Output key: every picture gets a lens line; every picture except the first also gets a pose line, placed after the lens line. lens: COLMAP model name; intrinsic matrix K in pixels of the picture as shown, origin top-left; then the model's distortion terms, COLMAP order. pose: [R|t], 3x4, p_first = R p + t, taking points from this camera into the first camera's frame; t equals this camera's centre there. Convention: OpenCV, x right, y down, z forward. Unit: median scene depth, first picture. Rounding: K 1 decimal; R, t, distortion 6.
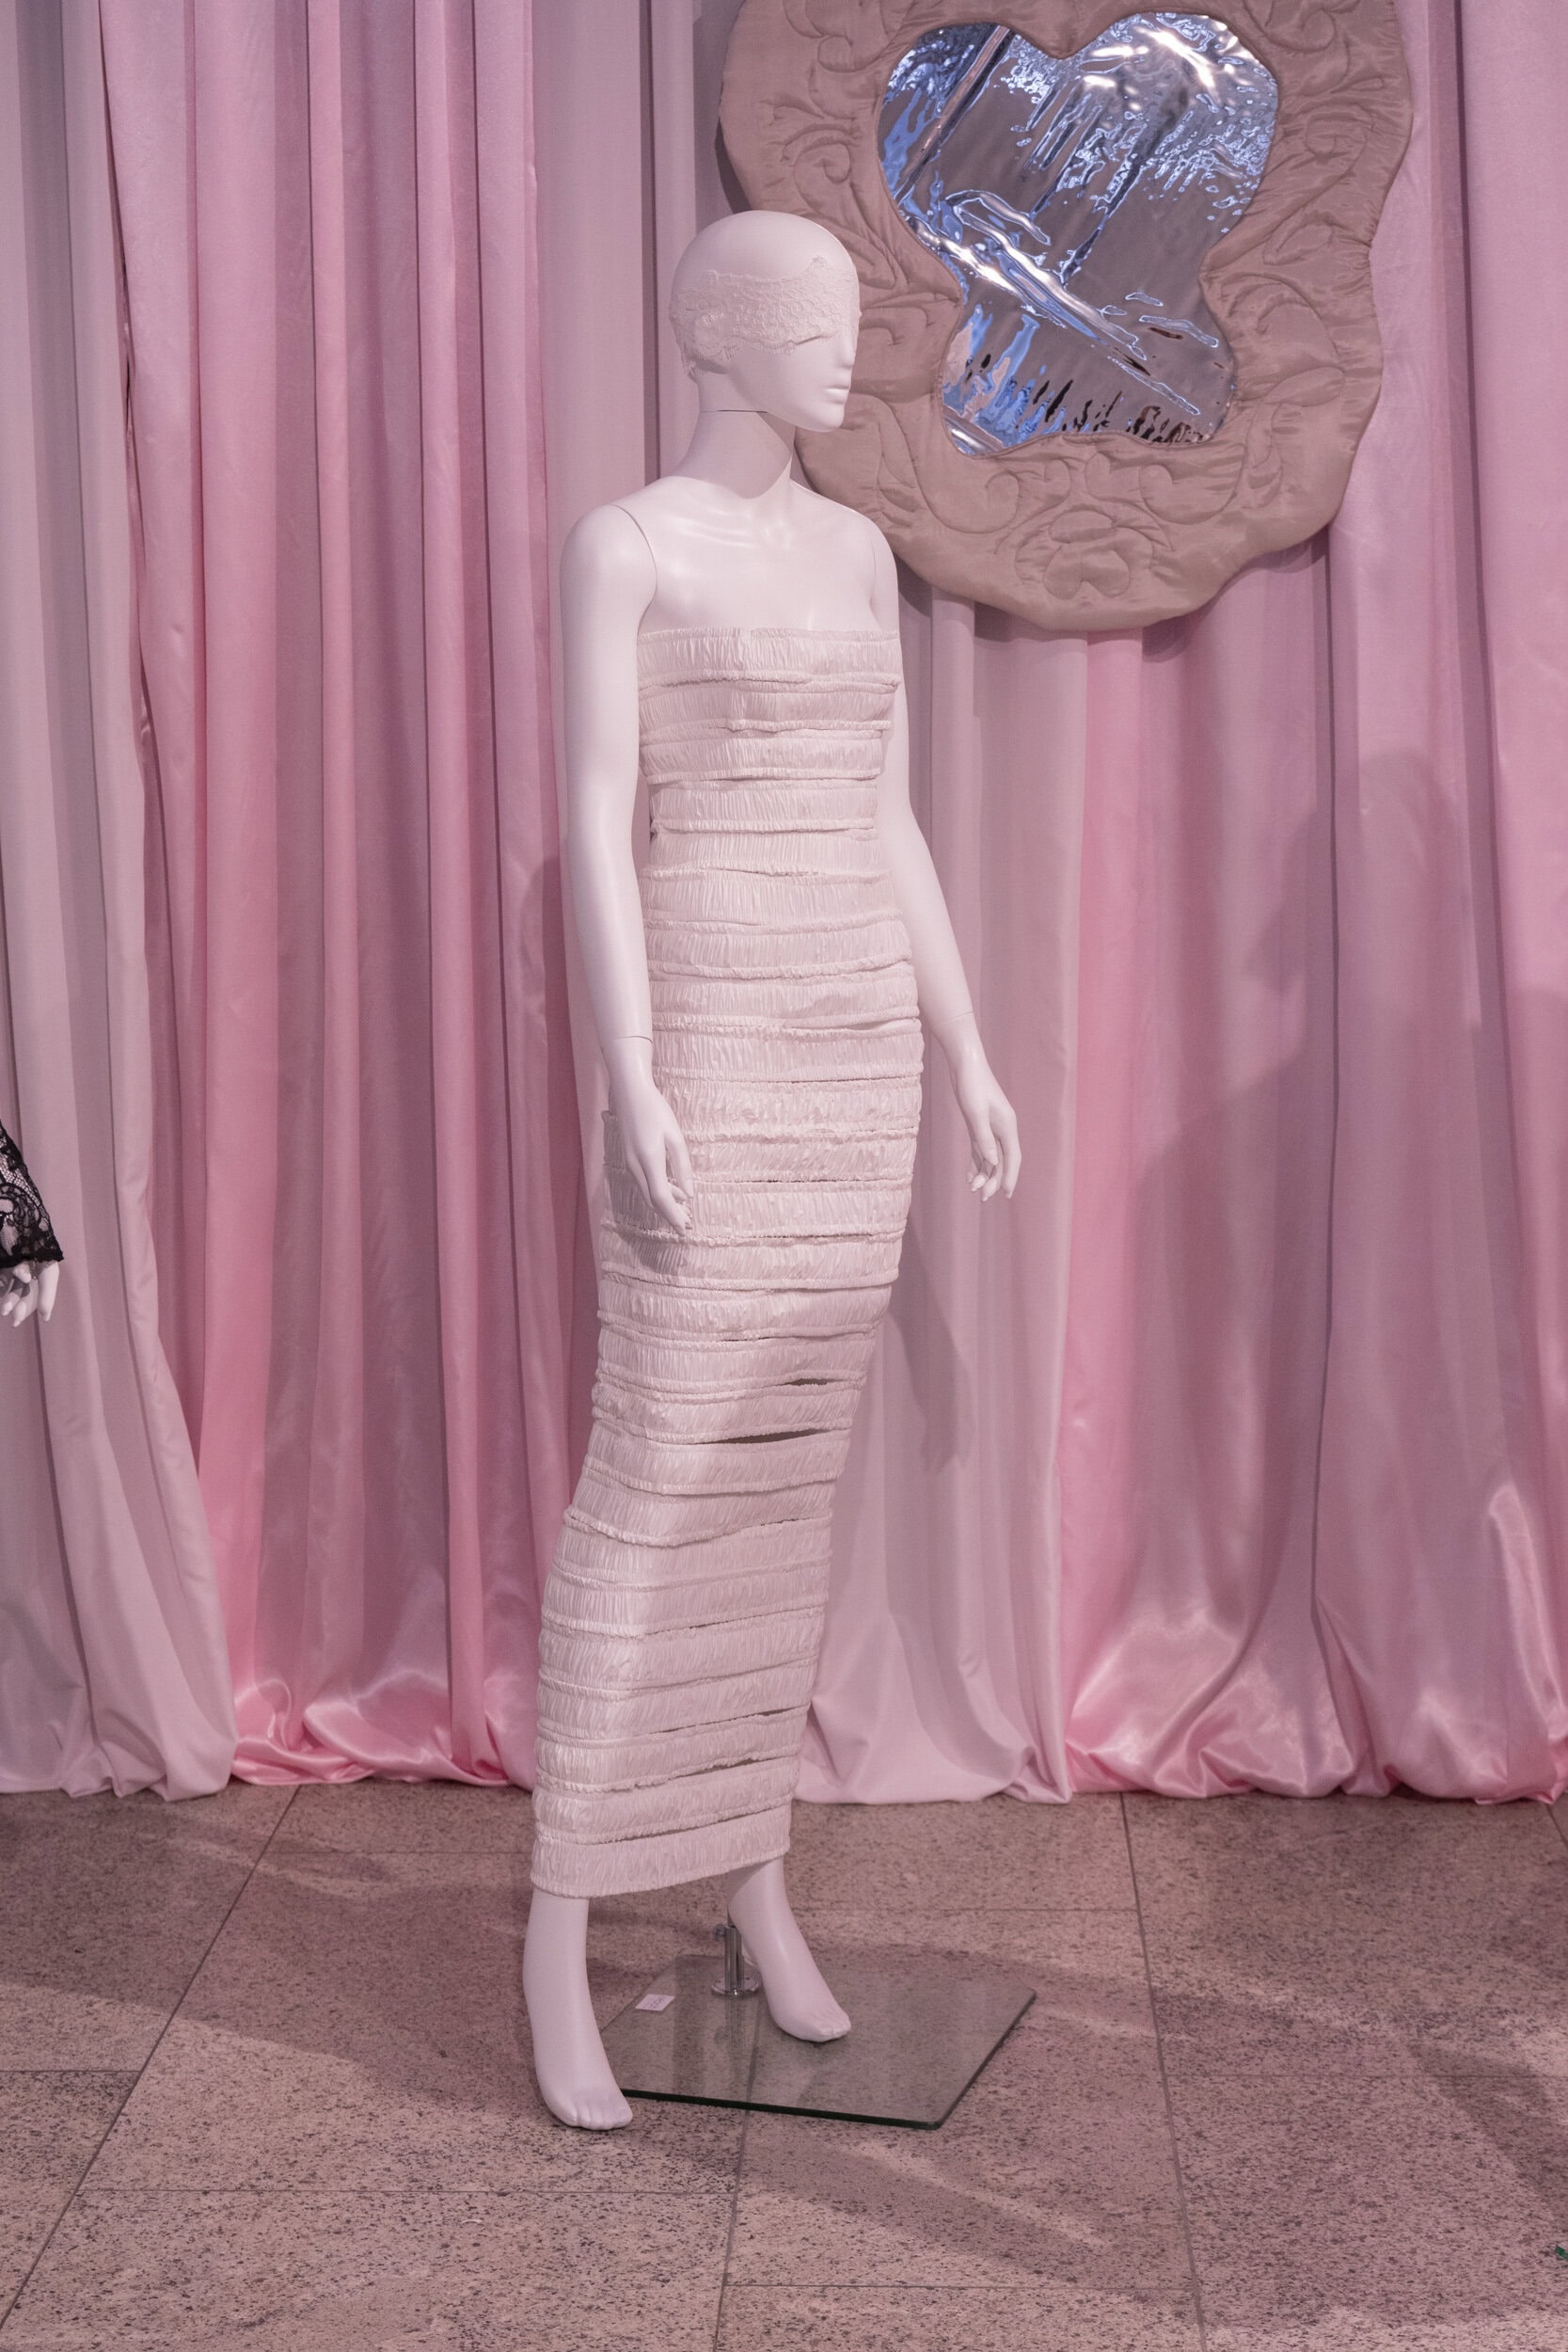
lens RADIAL K [[3176.7, 0, 784.7], [0, 3176.7, 1050.6], [0, 0, 1]] dist [0.001233, 0.009106]
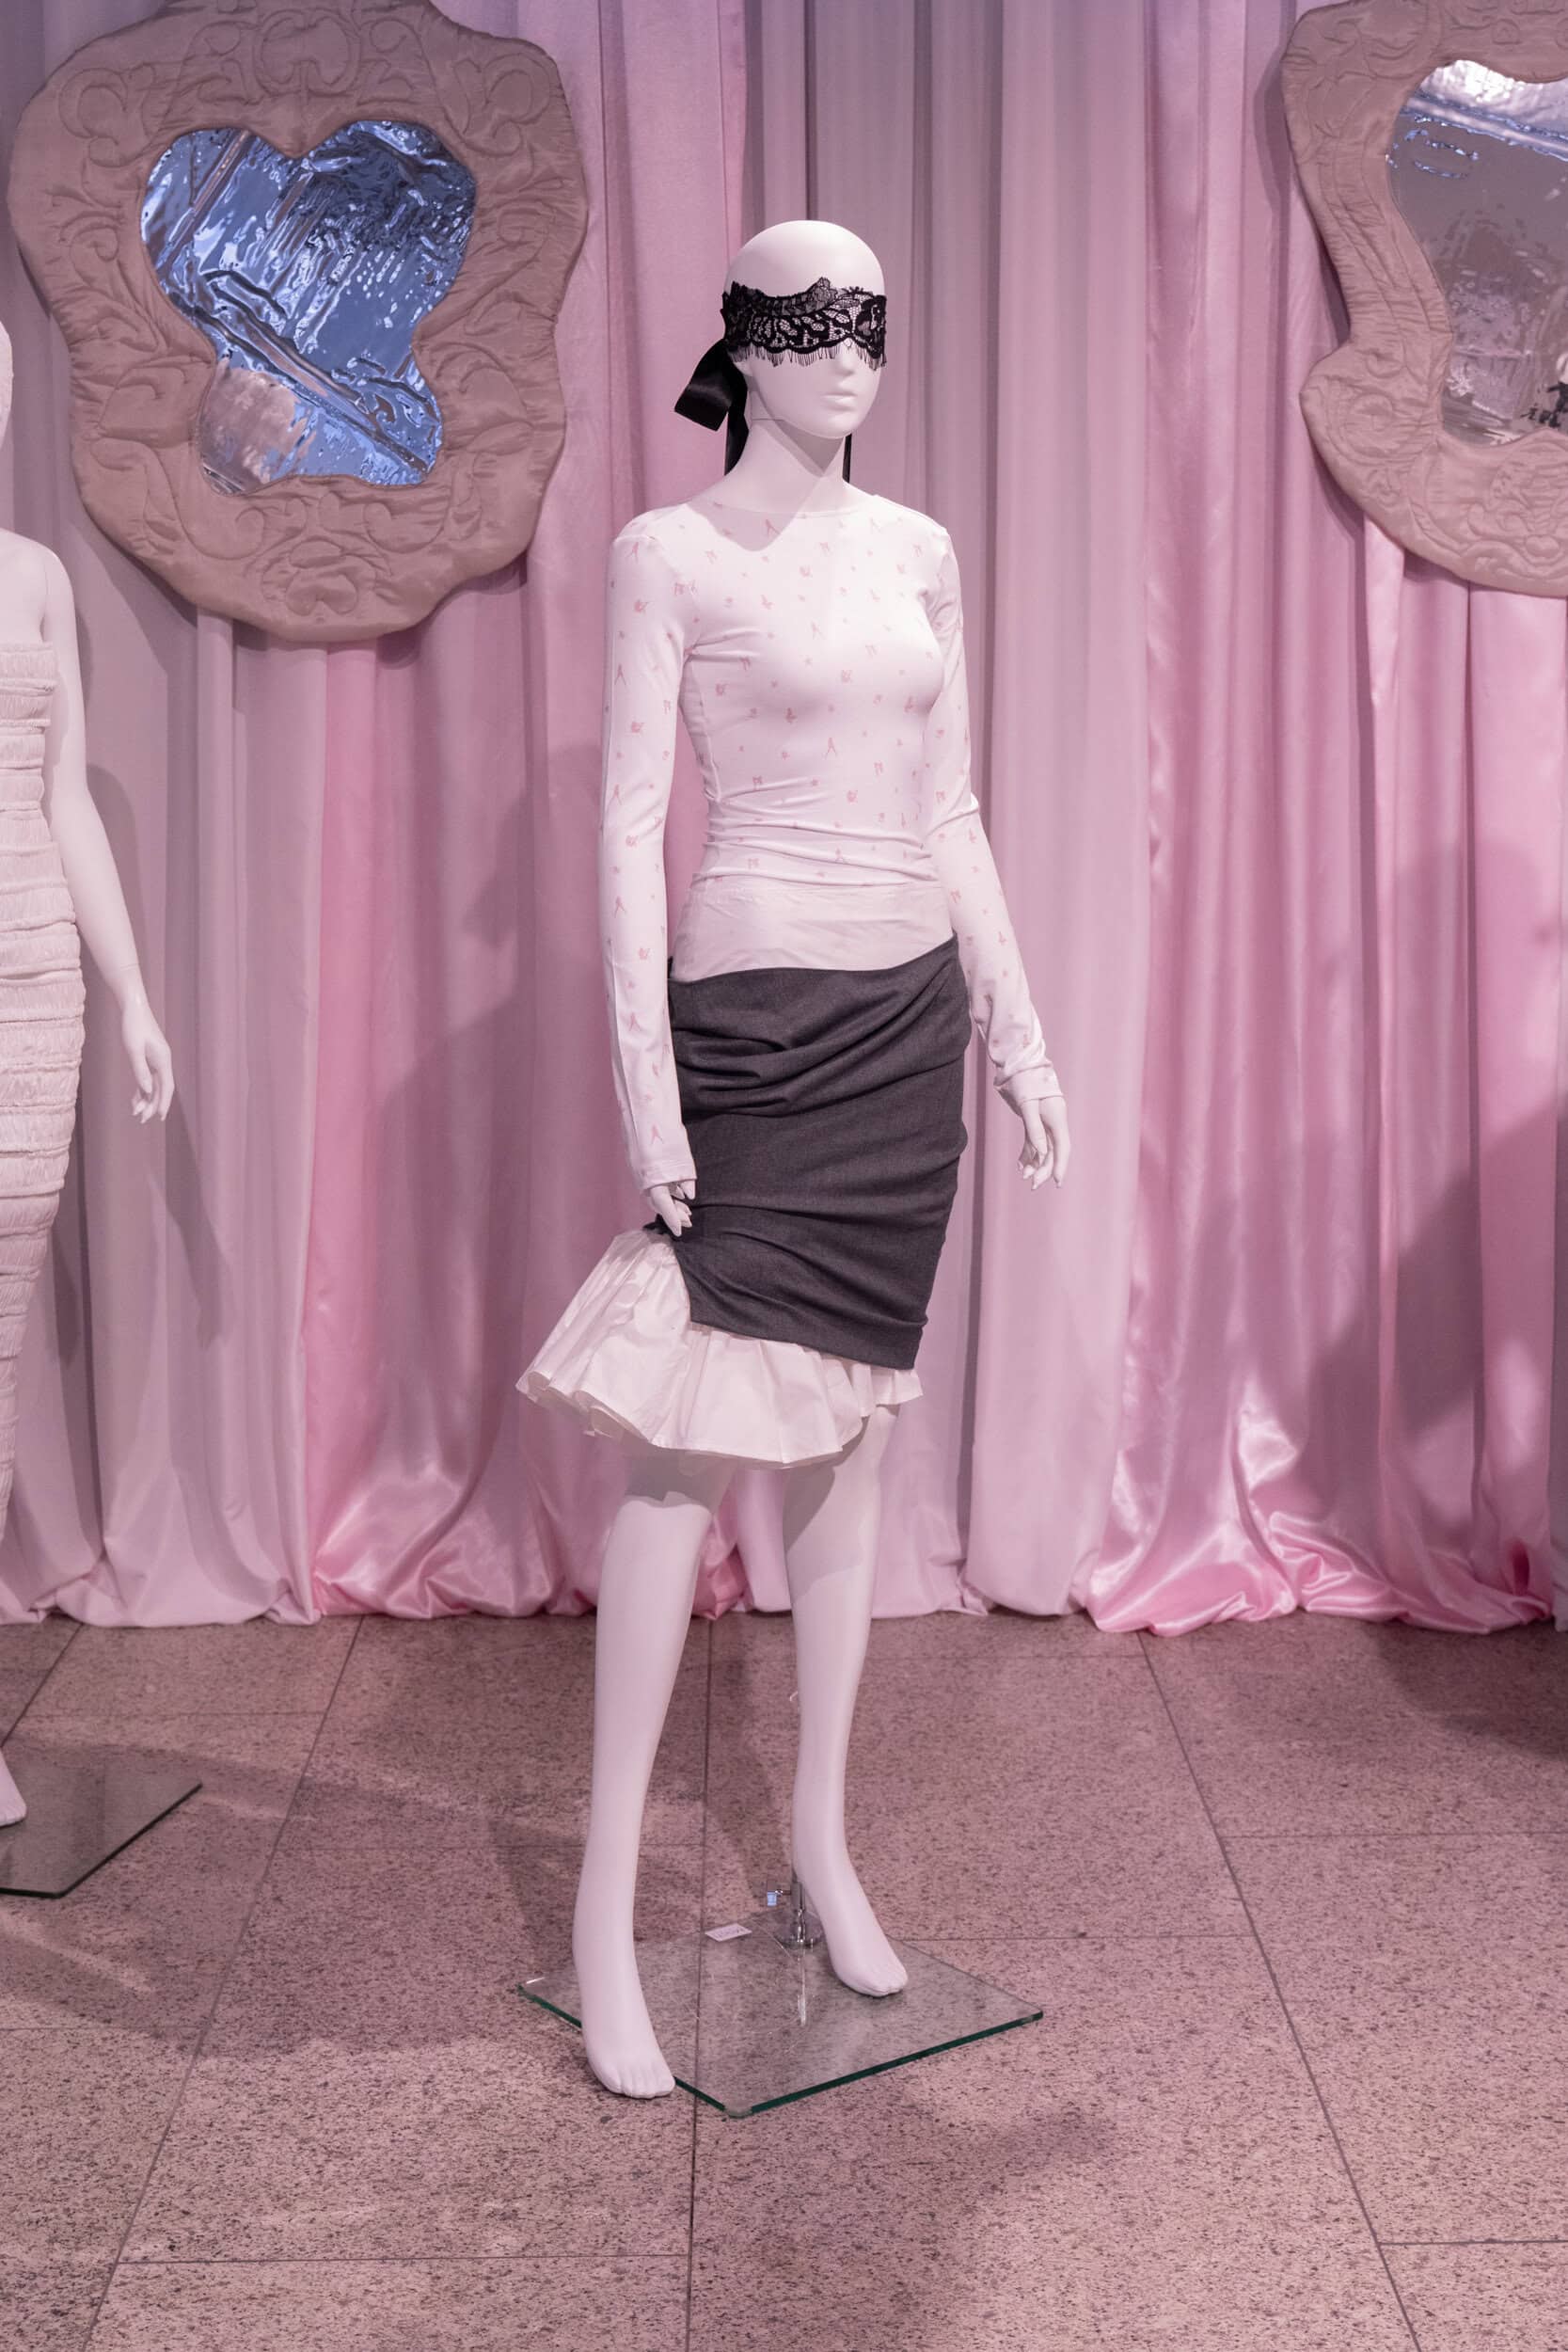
lens RADIAL K [[2692.0, 0, 784.3], [0, 2692.0, 1031.5], [0, 0, 1]] dist [-0.005027, 0.015324]
pose [[0.998638, -0.001281, 0.052168, 0.216457], [0.000419, 0.999863, 0.016534, -0.003076], [-0.052182, -0.016490, 0.998501, -0.017379]]
